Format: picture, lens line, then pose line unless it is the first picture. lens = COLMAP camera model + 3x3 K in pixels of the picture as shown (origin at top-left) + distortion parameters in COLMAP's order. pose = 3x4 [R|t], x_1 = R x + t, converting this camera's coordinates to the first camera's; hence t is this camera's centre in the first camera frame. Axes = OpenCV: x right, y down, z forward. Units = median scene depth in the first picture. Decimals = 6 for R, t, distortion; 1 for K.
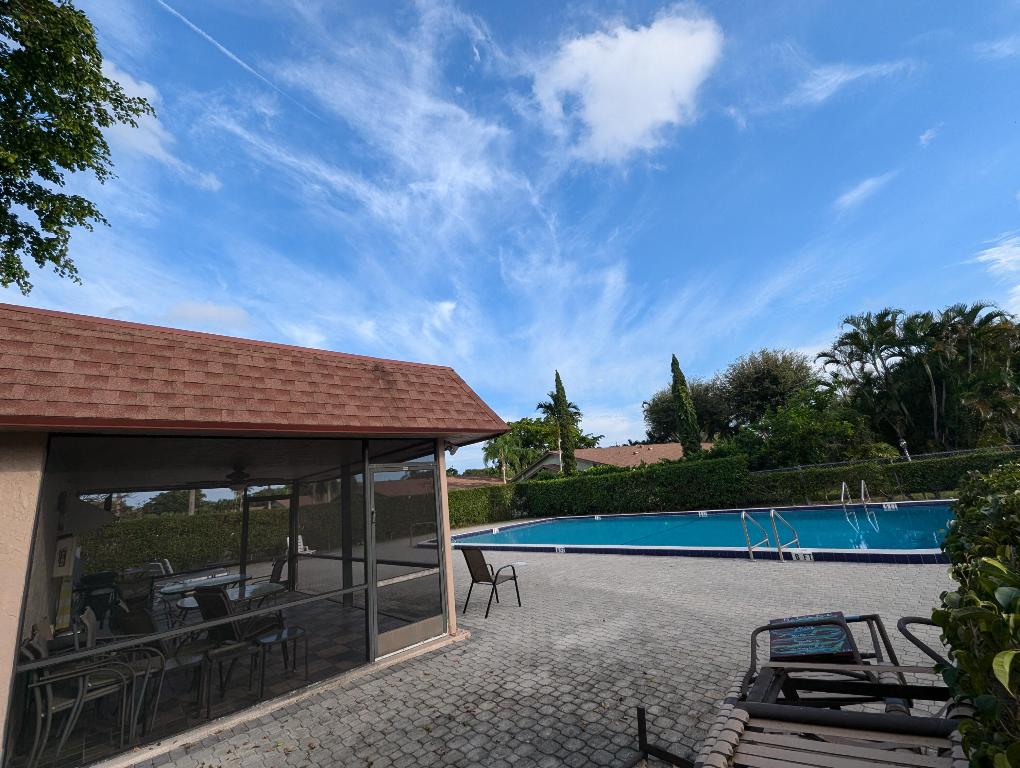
lens RADIAL K [[424.8, 0, 514.3], [0, 424.8, 388.4], [0, 0, 1]] dist [0.002940, -0.002965]
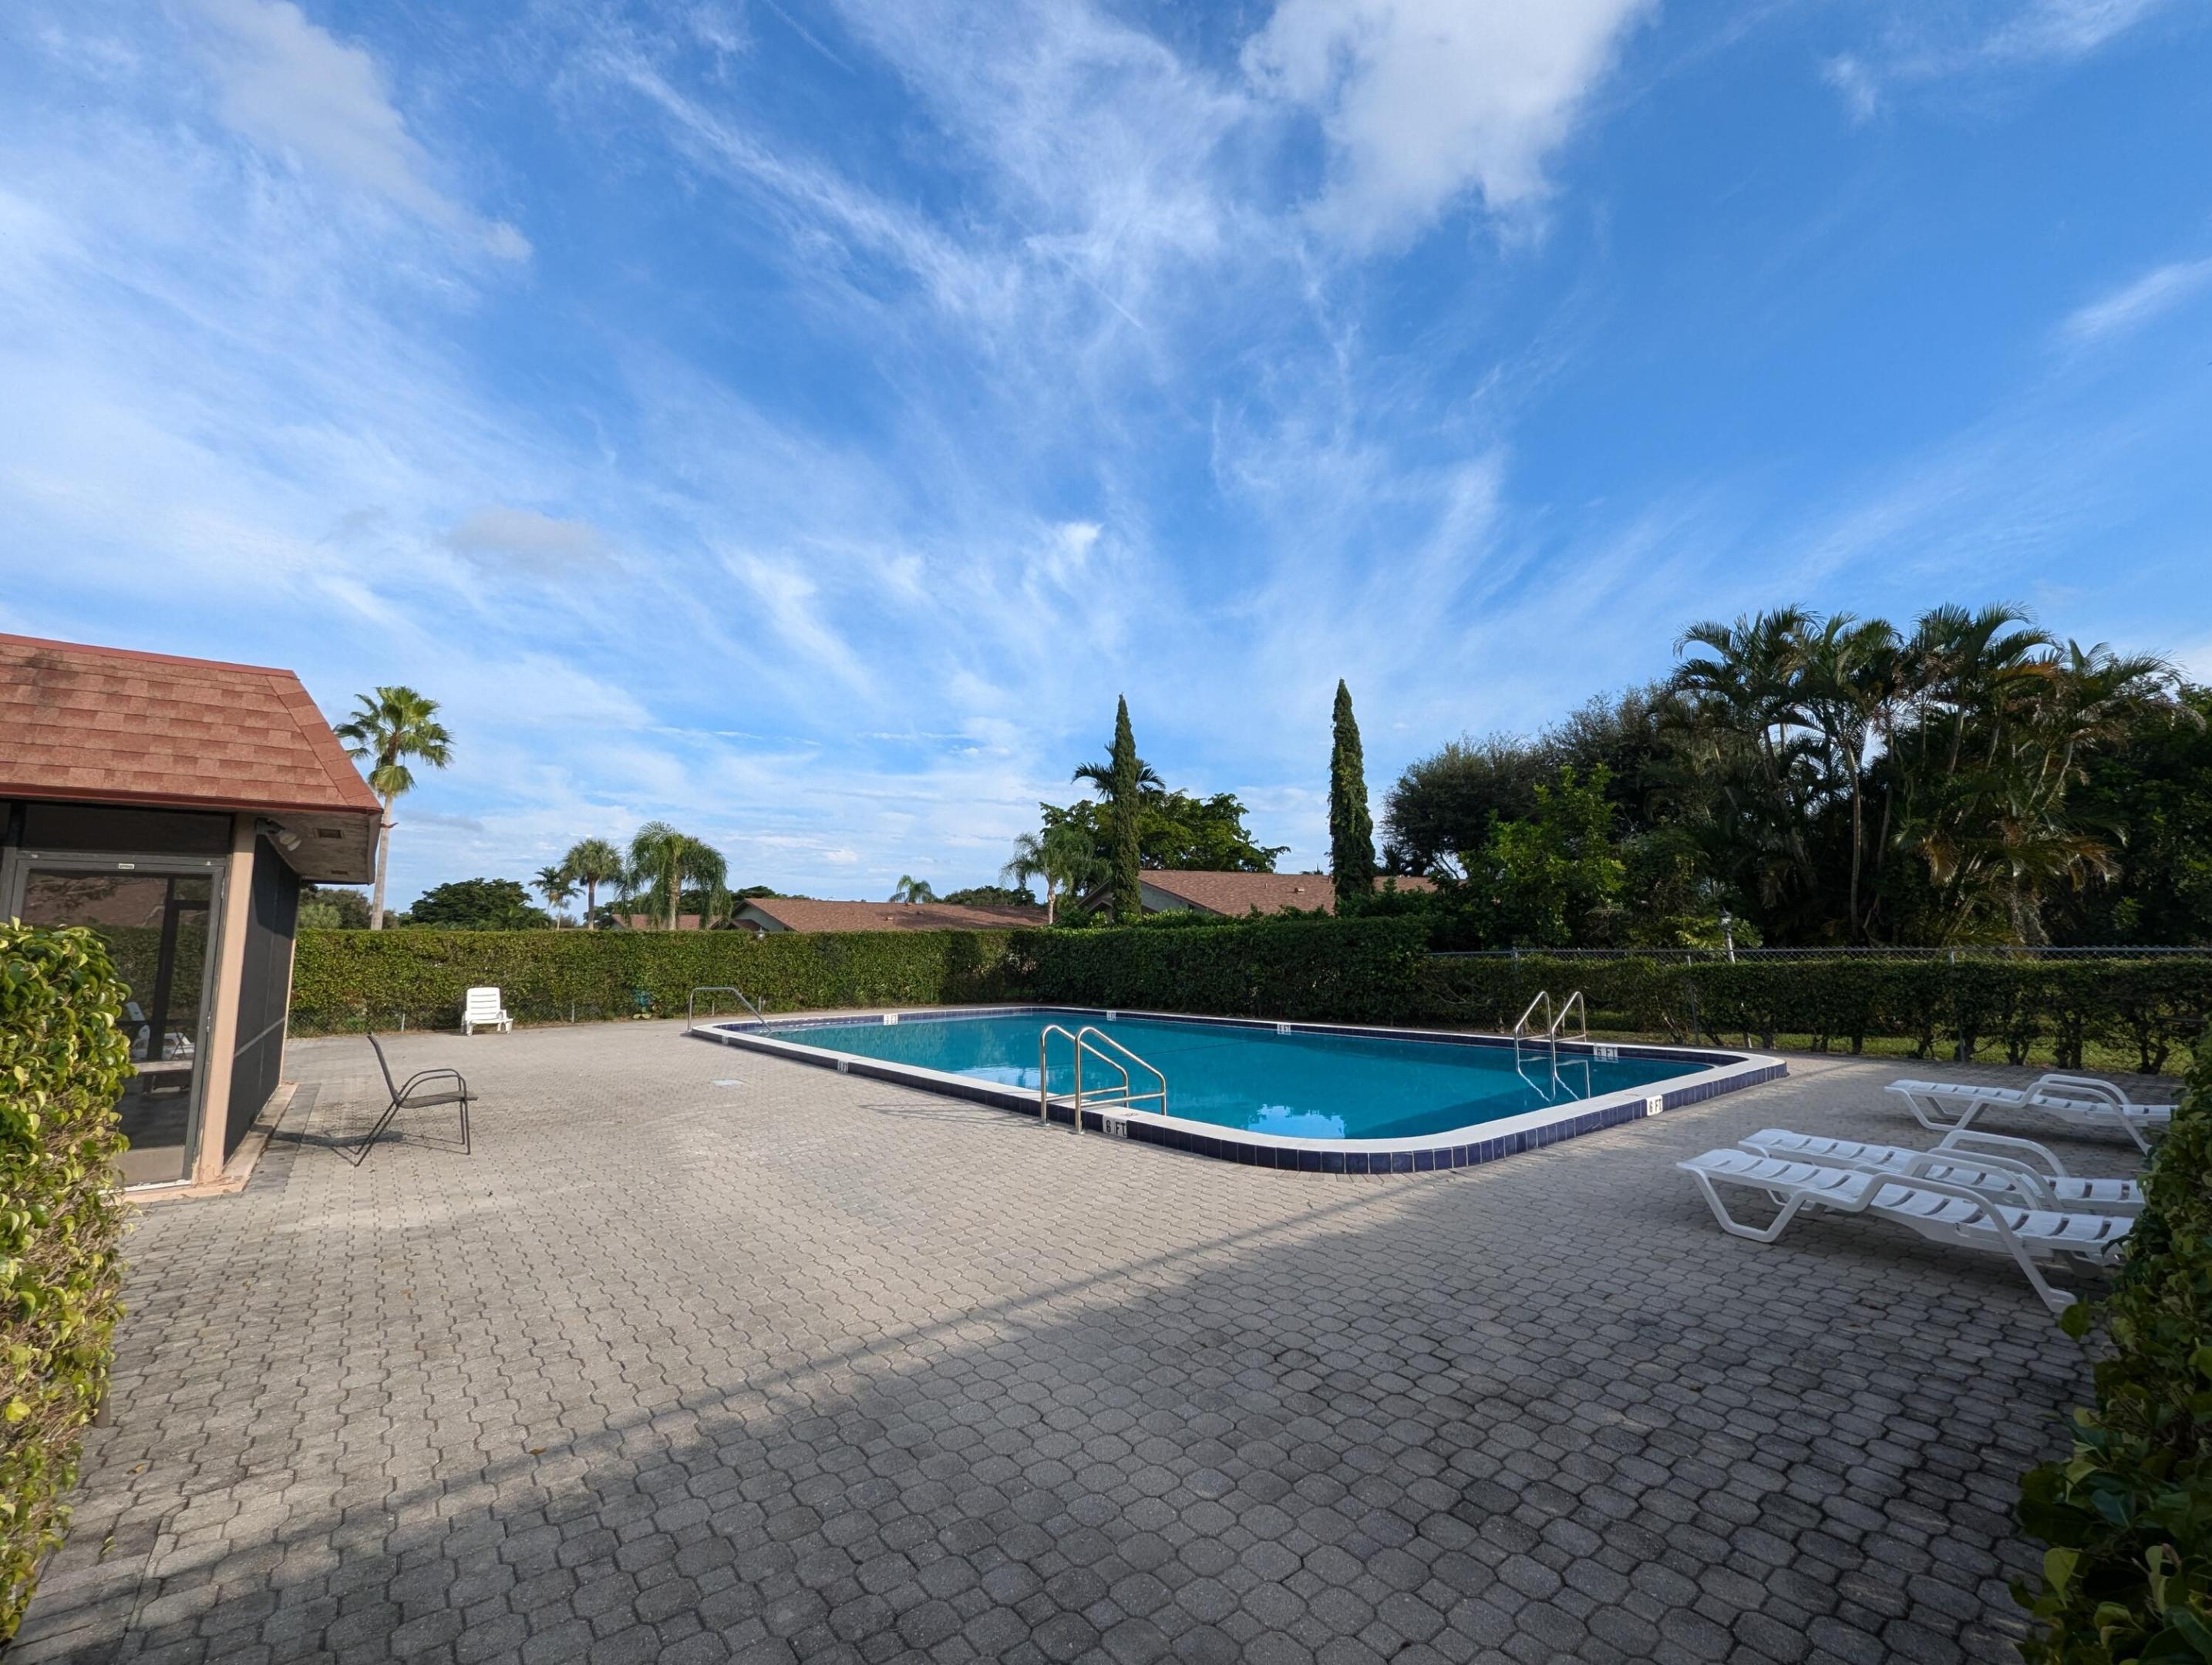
lens RADIAL K [[921.1, 0, 1115.3], [0, 921.1, 842.1], [0, 0, 1]] dist [0.002940, -0.002965]
pose [[0.993089, 0.087382, -0.078344, 0.275332], [-0.076952, 0.988851, 0.127486, -0.019381], [0.088610, -0.120576, 0.988741, 0.006722]]
